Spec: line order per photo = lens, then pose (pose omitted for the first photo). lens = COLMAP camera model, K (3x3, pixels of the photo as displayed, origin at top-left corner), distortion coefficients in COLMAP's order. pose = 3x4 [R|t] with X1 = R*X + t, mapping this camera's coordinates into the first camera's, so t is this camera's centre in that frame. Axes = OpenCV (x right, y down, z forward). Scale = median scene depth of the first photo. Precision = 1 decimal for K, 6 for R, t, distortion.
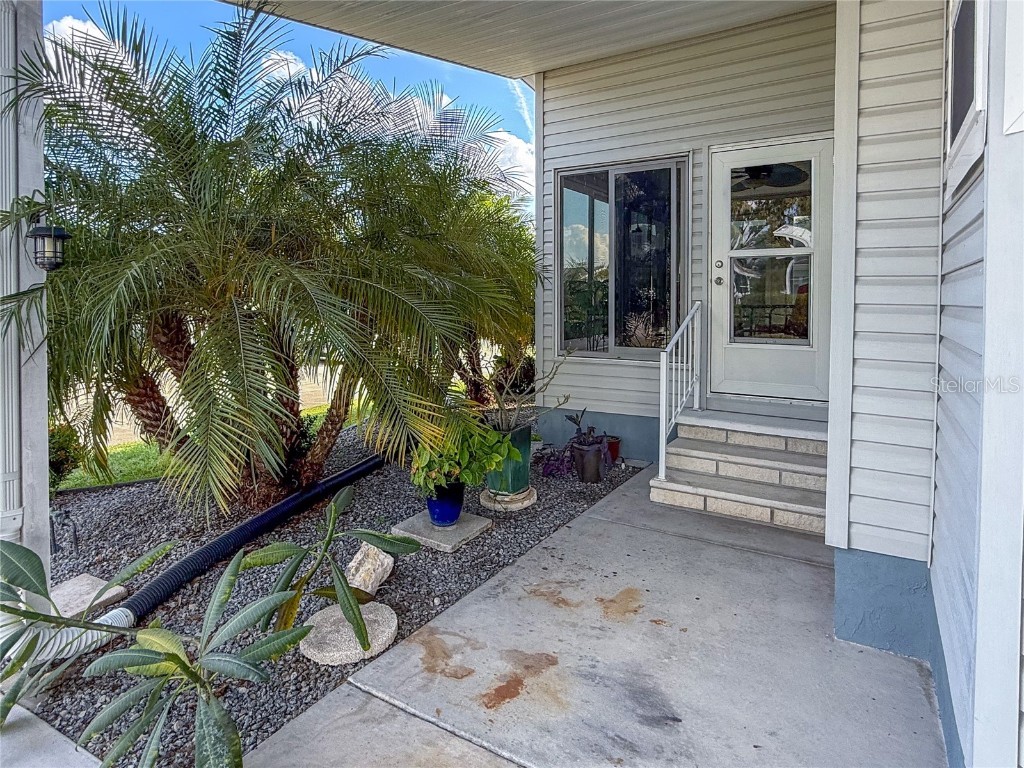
lens RADIAL K [[573.8, 0, 512.0], [0, 573.8, 384.0], [0, 0, 1]] dist [-0.000216, -0.000045]
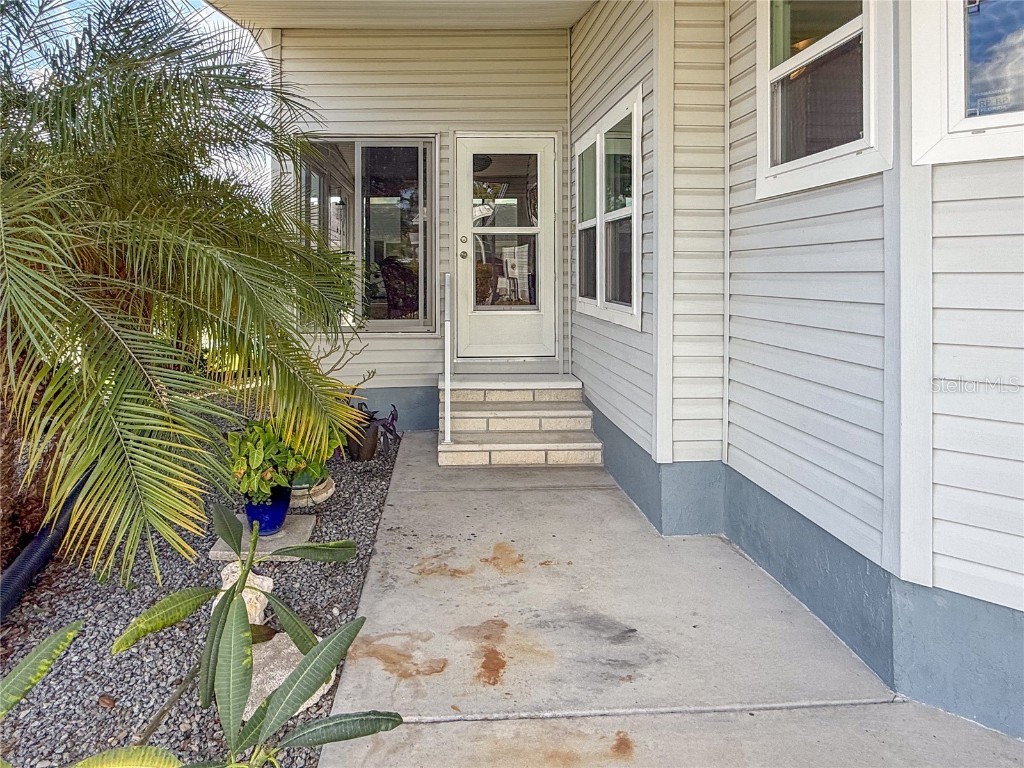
lens RADIAL K [[571.9, 0, 512.1], [0, 571.9, 342.8], [0, 0, 1]] dist [-0.002014, -0.000775]
pose [[0.838359, -0.073315, 0.540166, -0.194105], [0.086985, 0.996210, 0.000208, -0.005864], [-0.538134, 0.046812, 0.841558, 0.051806]]
